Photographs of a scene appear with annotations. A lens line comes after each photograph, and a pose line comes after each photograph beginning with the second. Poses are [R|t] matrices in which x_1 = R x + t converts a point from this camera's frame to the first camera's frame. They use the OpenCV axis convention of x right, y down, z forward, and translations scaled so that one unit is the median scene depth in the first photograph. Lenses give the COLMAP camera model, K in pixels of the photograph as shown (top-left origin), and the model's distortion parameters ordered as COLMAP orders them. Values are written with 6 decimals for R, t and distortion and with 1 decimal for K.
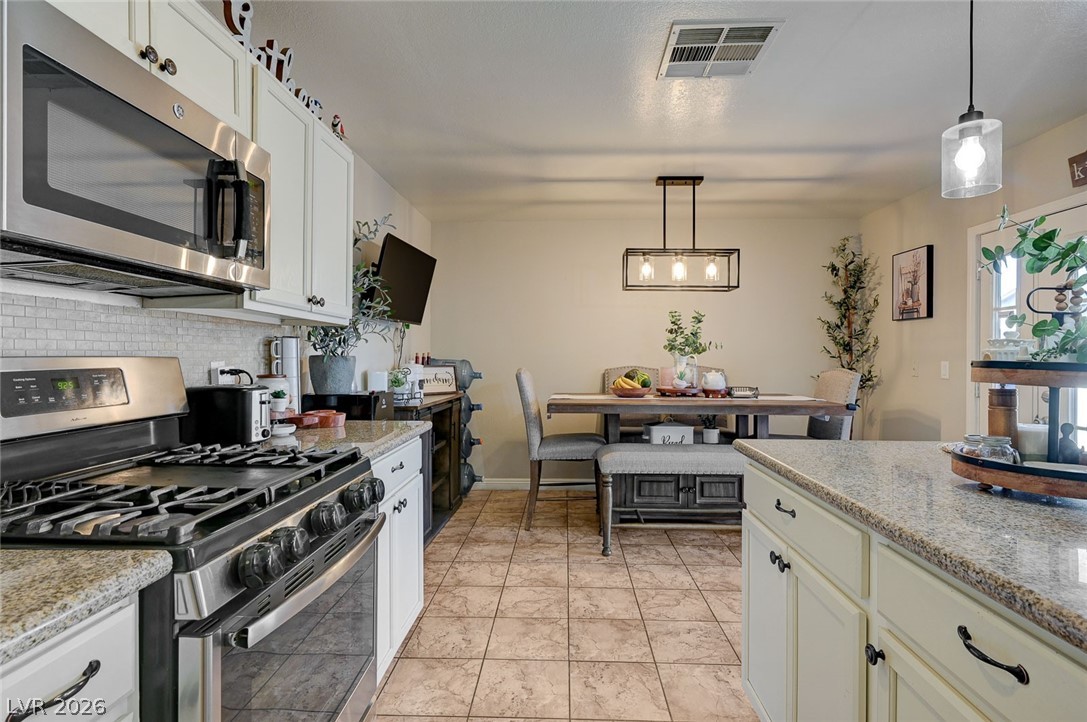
lens RADIAL K [[531.2, 0, 543.8], [0, 531.2, 359.0], [0, 0, 1]] dist [0.003764, 0.000180]
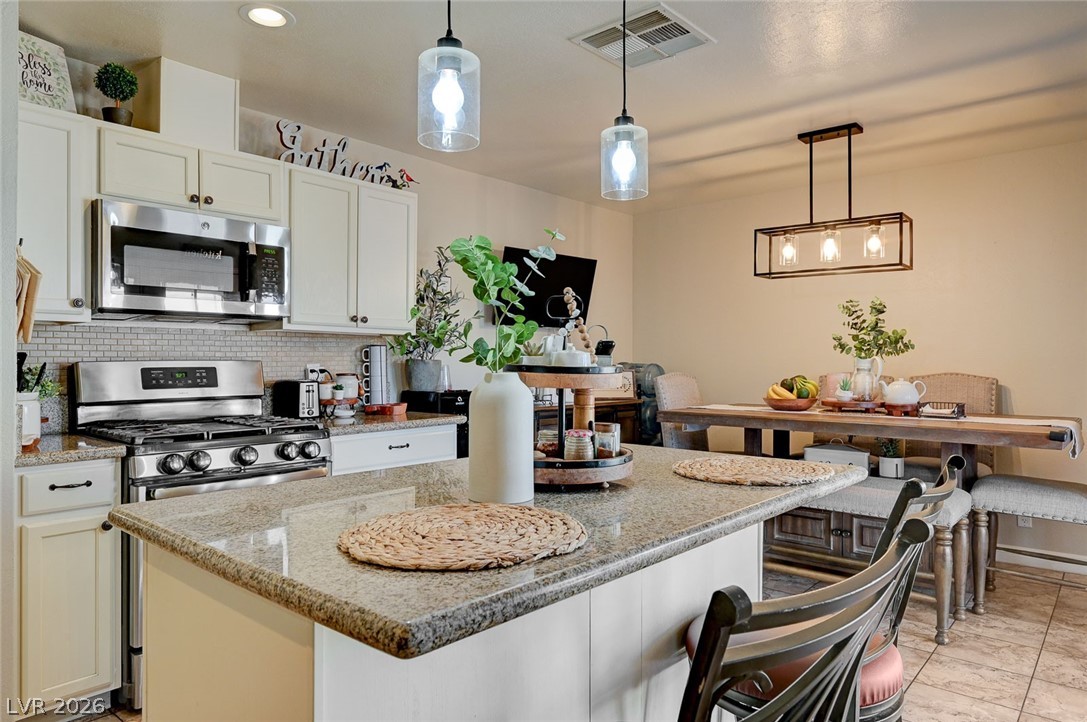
lens RADIAL K [[679.3, 0, 542.9], [0, 679.3, 362.6], [0, 0, 1]] dist [-0.004706, -0.000025]
pose [[0.786092, 0.000108, -0.618109, 0.537698], [-0.001188, 0.999998, -0.001337, 0.001538], [0.618108, 0.001785, 0.786091, -0.038542]]
